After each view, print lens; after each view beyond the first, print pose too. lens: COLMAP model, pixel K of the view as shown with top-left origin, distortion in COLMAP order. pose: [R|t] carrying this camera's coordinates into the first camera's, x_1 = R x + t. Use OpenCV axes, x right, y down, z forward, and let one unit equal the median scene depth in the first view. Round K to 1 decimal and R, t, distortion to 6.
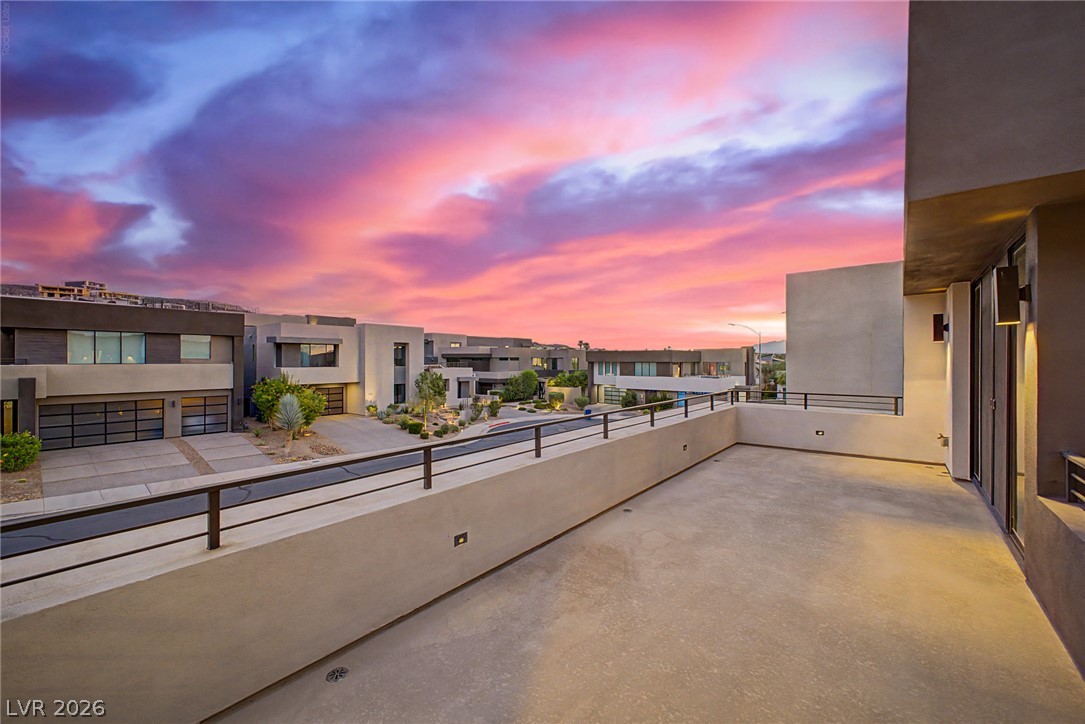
lens RADIAL K [[430.4, 0, 542.8], [0, 430.4, 397.5], [0, 0, 1]] dist [-0.000007, 0.000051]
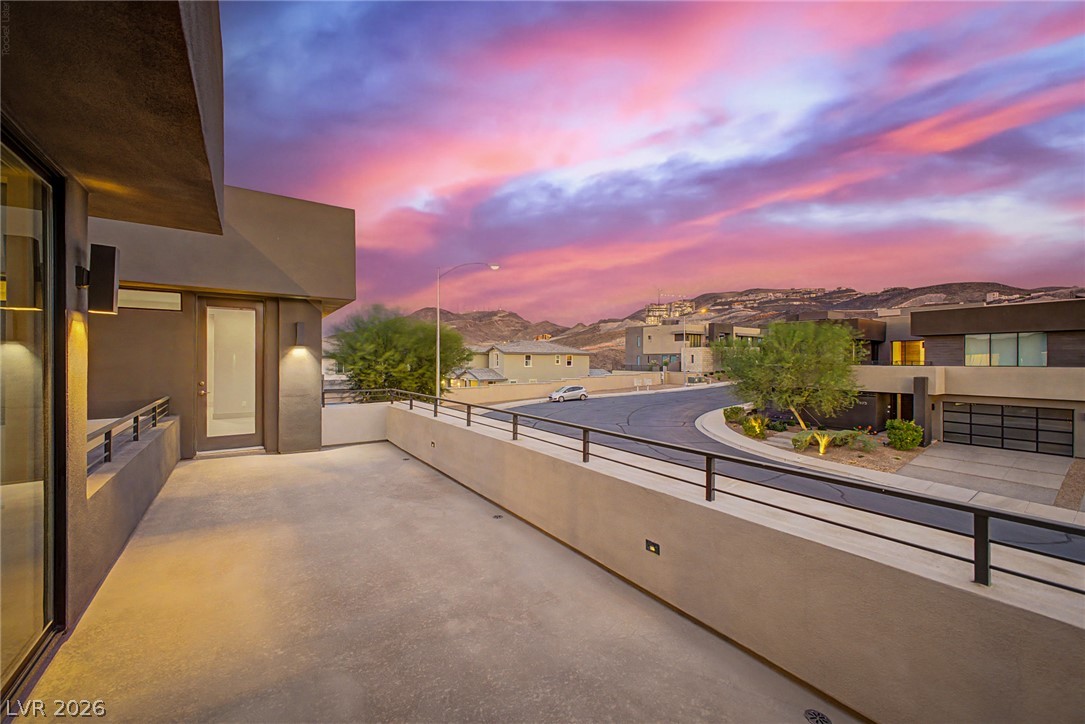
lens RADIAL K [[428.8, 0, 545.0], [0, 428.8, 361.8], [0, 0, 1]] dist [0.016359, -0.000168]
pose [[-0.274498, 0.002451, -0.961585, 0.992295], [-0.087630, 0.995772, 0.027553, -0.108465], [0.957587, 0.091827, -0.273122, 1.208968]]
